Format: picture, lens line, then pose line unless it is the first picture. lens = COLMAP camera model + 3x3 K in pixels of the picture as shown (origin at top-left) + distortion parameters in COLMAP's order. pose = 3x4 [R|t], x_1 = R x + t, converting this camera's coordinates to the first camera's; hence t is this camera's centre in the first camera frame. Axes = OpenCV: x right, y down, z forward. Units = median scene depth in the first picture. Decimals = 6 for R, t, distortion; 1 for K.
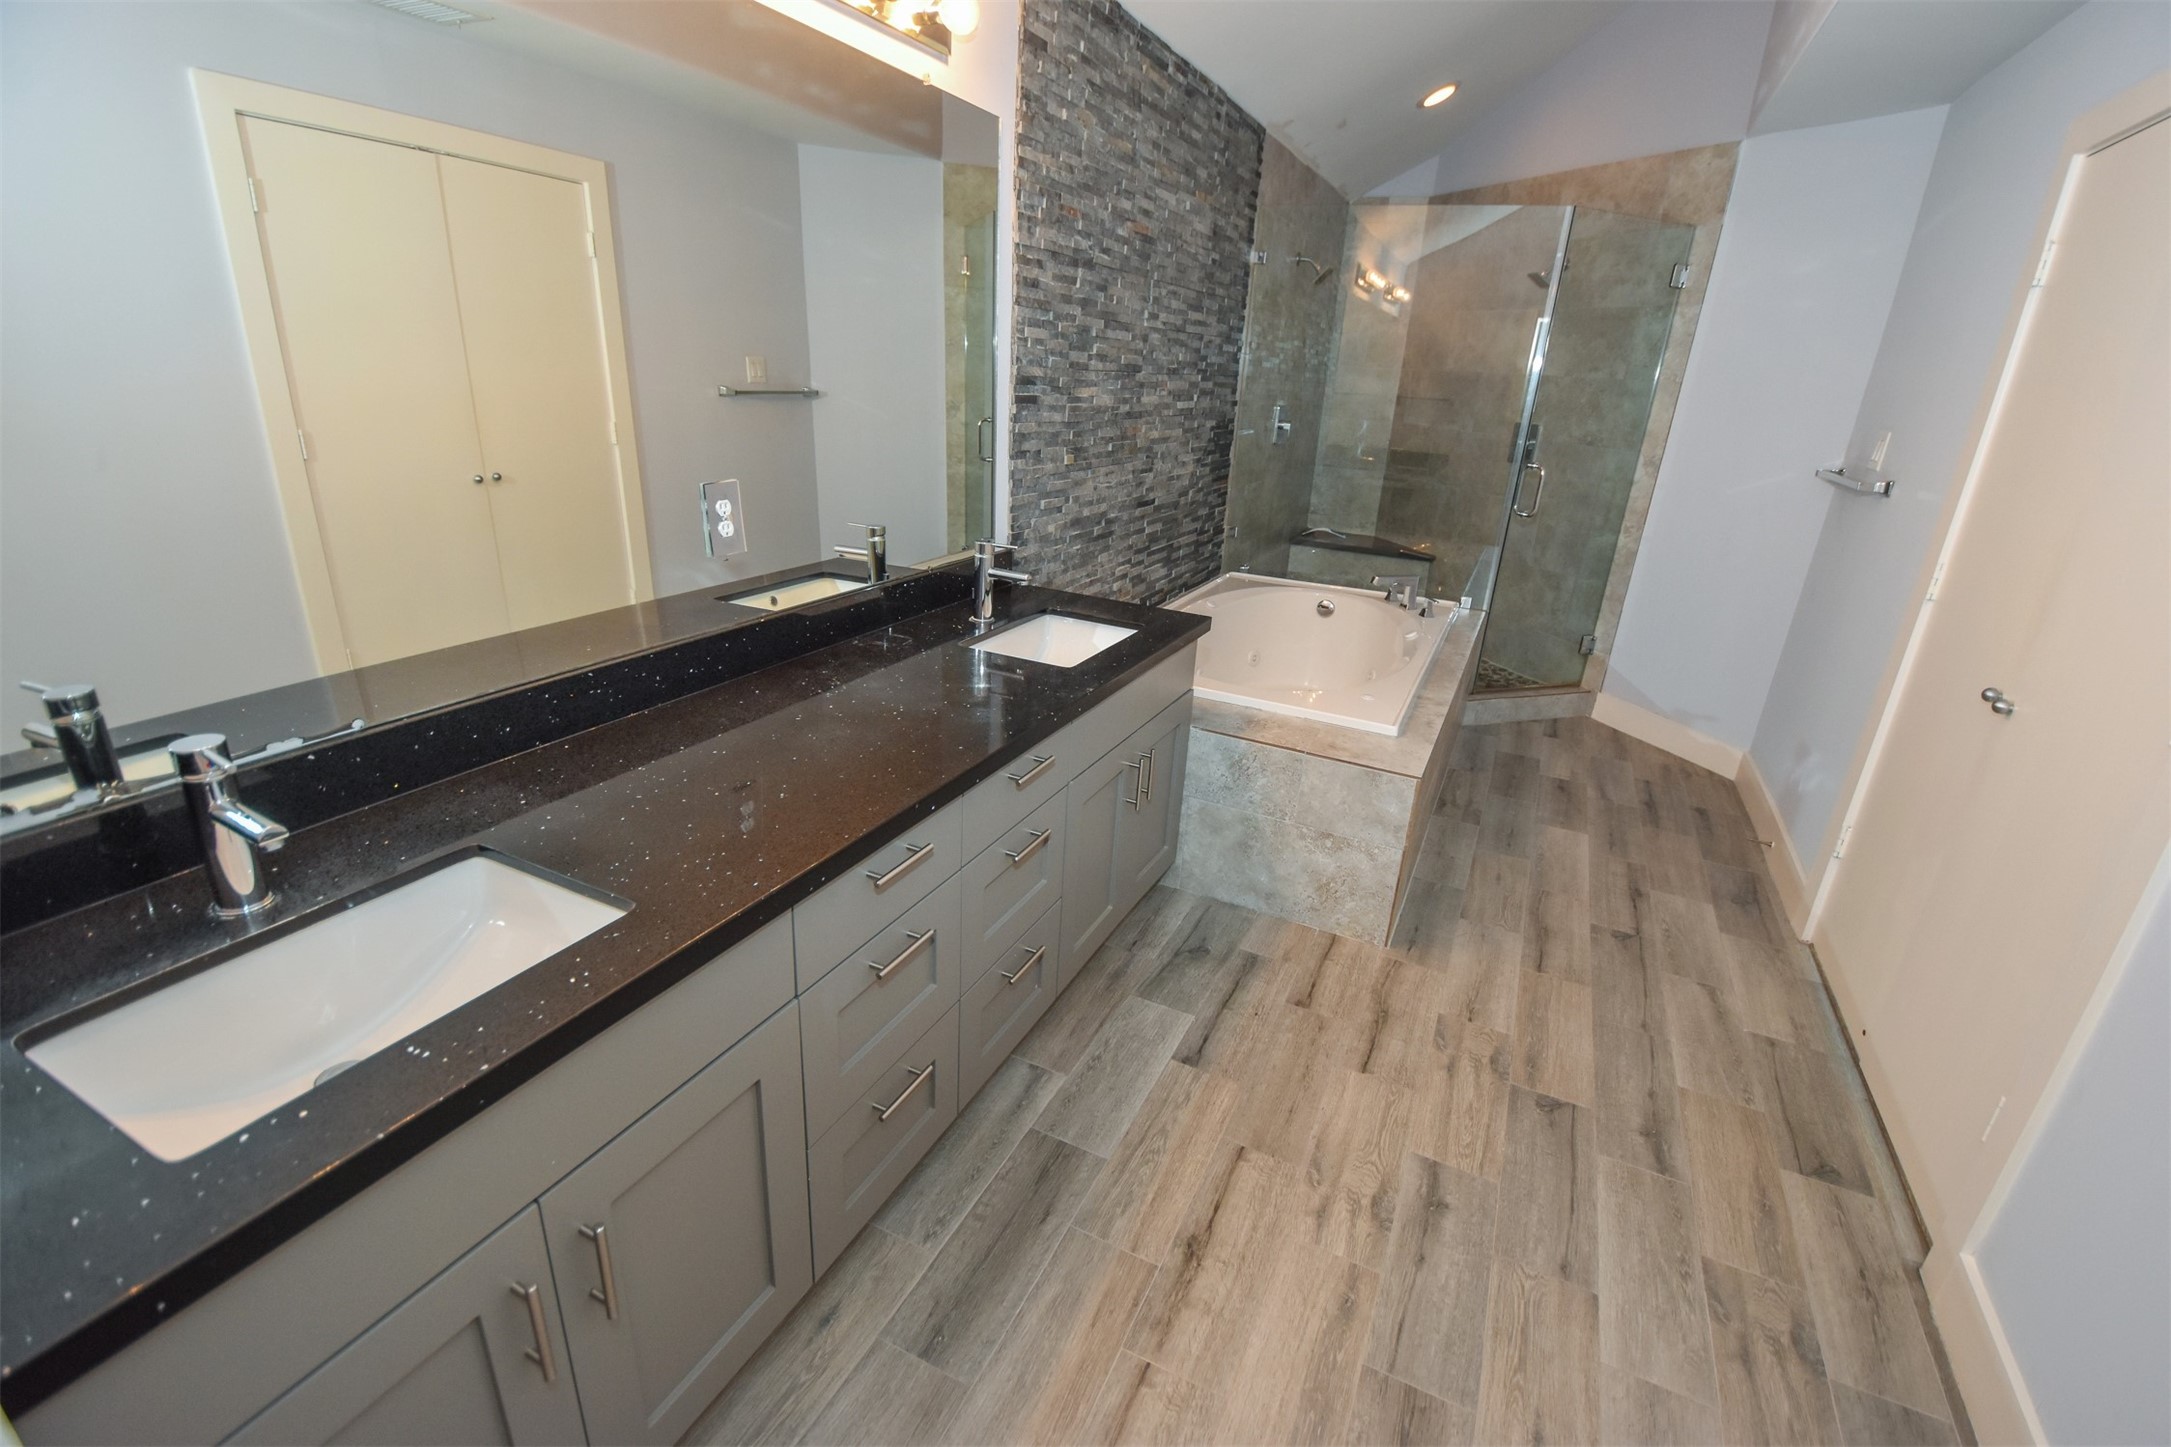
lens RADIAL K [[981.3, 0, 1084.4], [0, 981.3, 716.9], [0, 0, 1]] dist [0.016665, -0.024454]
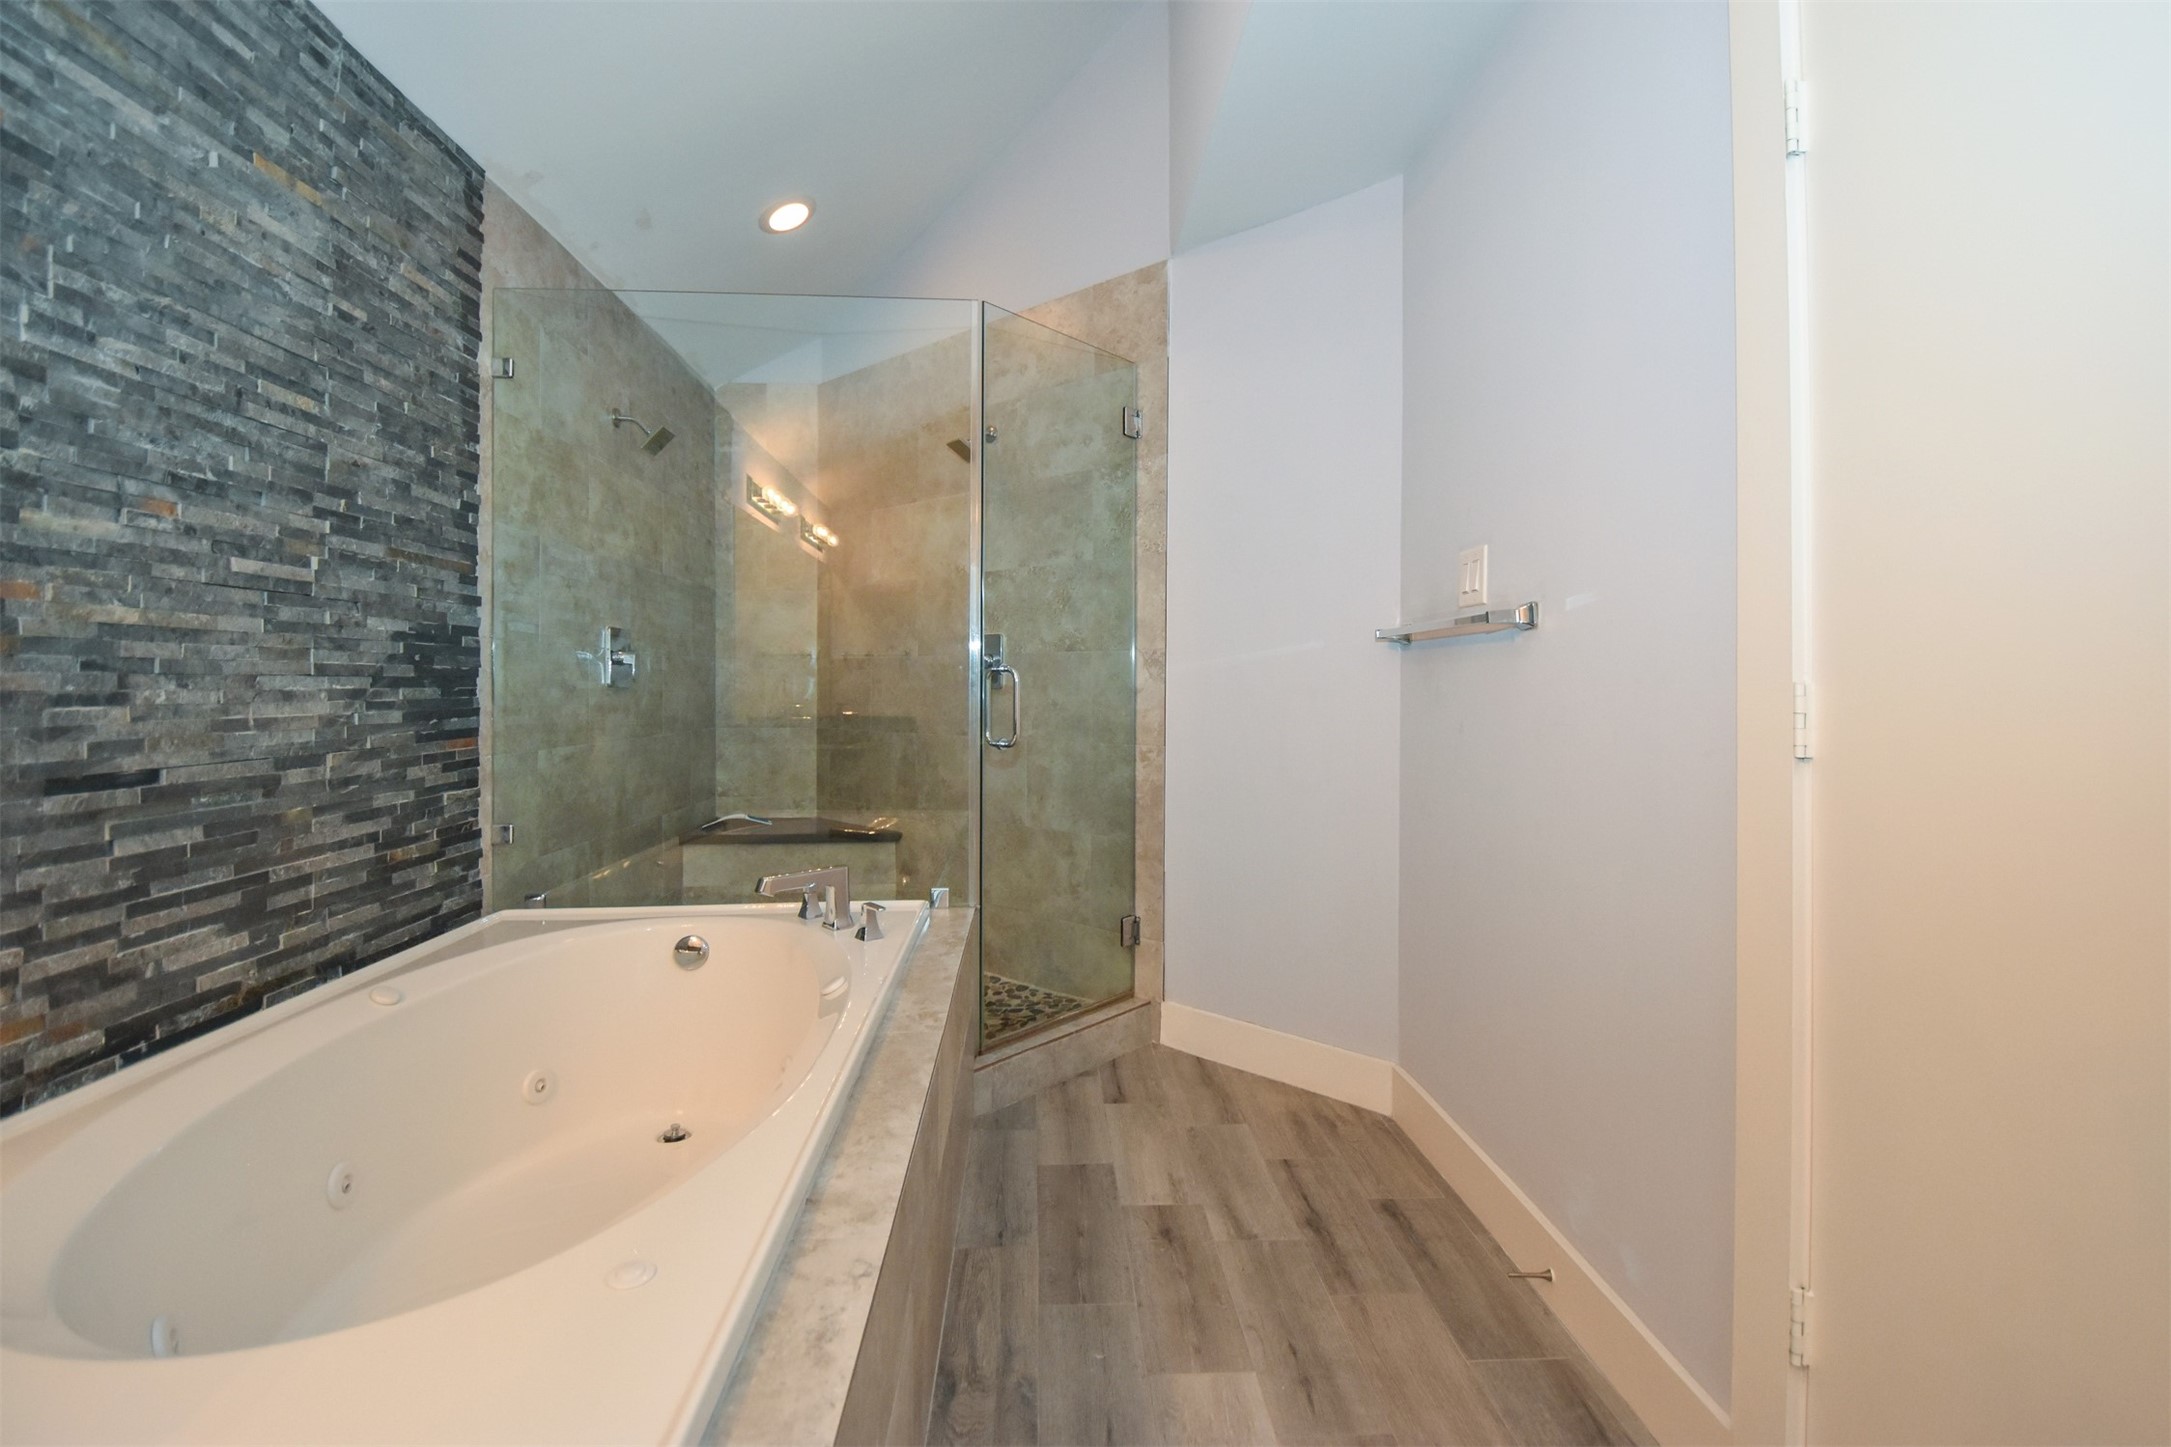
lens RADIAL K [[981.3, 0, 1084.4], [0, 981.3, 716.9], [0, 0, 1]] dist [0.016665, -0.024454]
pose [[0.880059, -0.073632, 0.469122, 0.194407], [0.210982, 0.945673, -0.247365, -0.055006], [-0.425422, 0.316672, 0.847783, 0.427509]]
